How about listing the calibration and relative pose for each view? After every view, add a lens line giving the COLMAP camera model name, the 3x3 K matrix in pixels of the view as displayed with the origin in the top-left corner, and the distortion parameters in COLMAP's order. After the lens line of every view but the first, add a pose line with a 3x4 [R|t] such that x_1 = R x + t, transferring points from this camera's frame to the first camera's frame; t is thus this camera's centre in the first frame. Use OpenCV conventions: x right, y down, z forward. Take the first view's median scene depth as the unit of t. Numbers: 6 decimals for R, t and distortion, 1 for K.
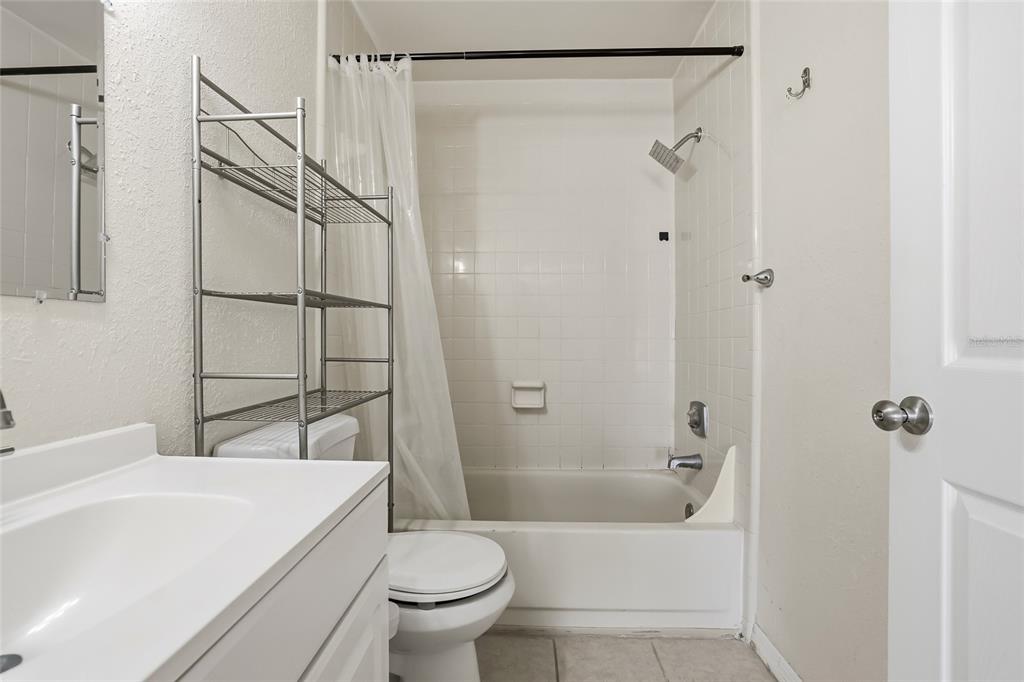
lens RADIAL K [[473.3, 0, 512.0], [0, 473.3, 341.0], [0, 0, 1]] dist [-0.001055, 0.000180]
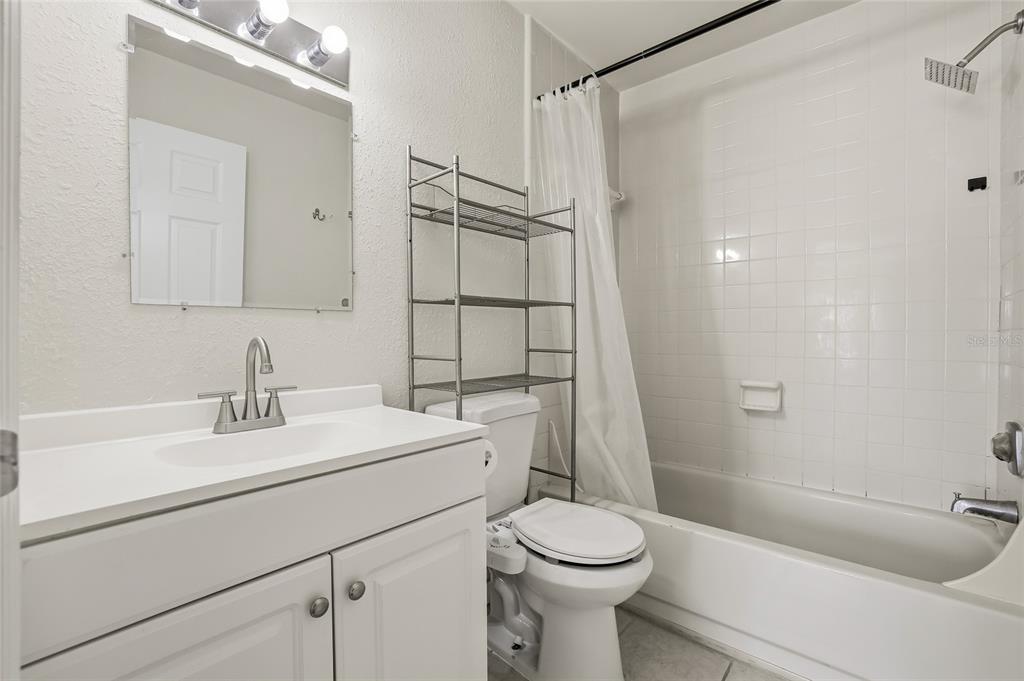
lens RADIAL K [[474.9, 0, 512.0], [0, 474.9, 340.5], [0, 0, 1]] dist [-0.001123, 0.012663]
pose [[0.776396, 0.002122, -0.630242, 0.345123], [0.000190, 0.999994, 0.003600, 0.010171], [0.630246, -0.002914, 0.776390, 0.022548]]
